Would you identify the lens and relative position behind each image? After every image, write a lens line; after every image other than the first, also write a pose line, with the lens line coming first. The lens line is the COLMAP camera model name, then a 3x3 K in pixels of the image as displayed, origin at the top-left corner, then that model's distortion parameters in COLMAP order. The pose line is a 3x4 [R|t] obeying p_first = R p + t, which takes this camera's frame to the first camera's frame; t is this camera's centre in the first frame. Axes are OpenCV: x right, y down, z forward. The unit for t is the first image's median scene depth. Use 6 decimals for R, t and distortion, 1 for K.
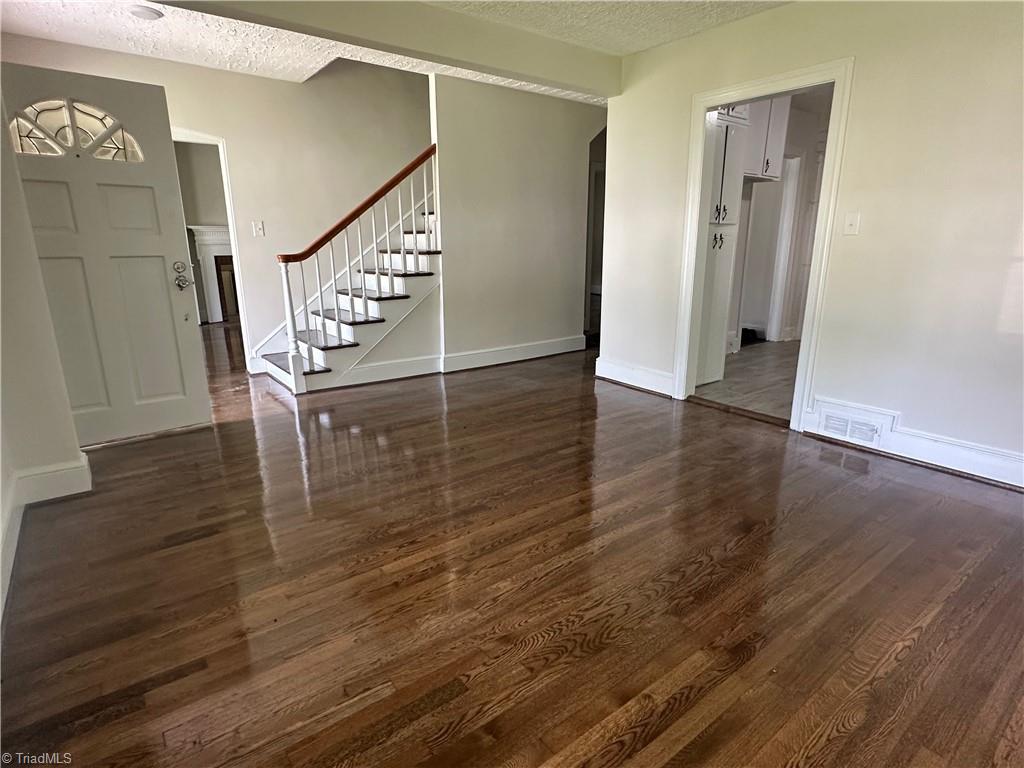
lens RADIAL K [[540.7, 0, 513.4], [0, 540.7, 383.3], [0, 0, 1]] dist [-0.005377, 0.001497]
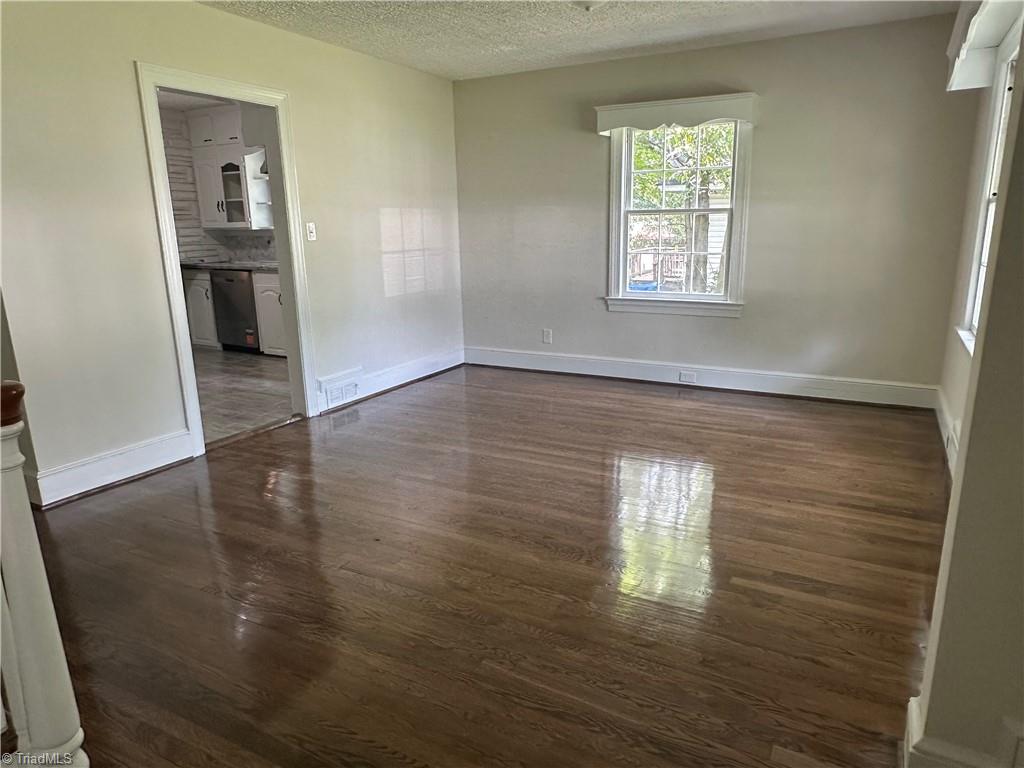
lens RADIAL K [[656.0, 0, 514.5], [0, 656.0, 382.7], [0, 0, 1]] dist [-0.008266, -0.001532]
pose [[-0.395038, -0.210124, 0.894311, -0.976197], [0.251601, 0.911523, 0.325305, -0.365706], [-0.883539, 0.353518, -0.307219, 1.220821]]
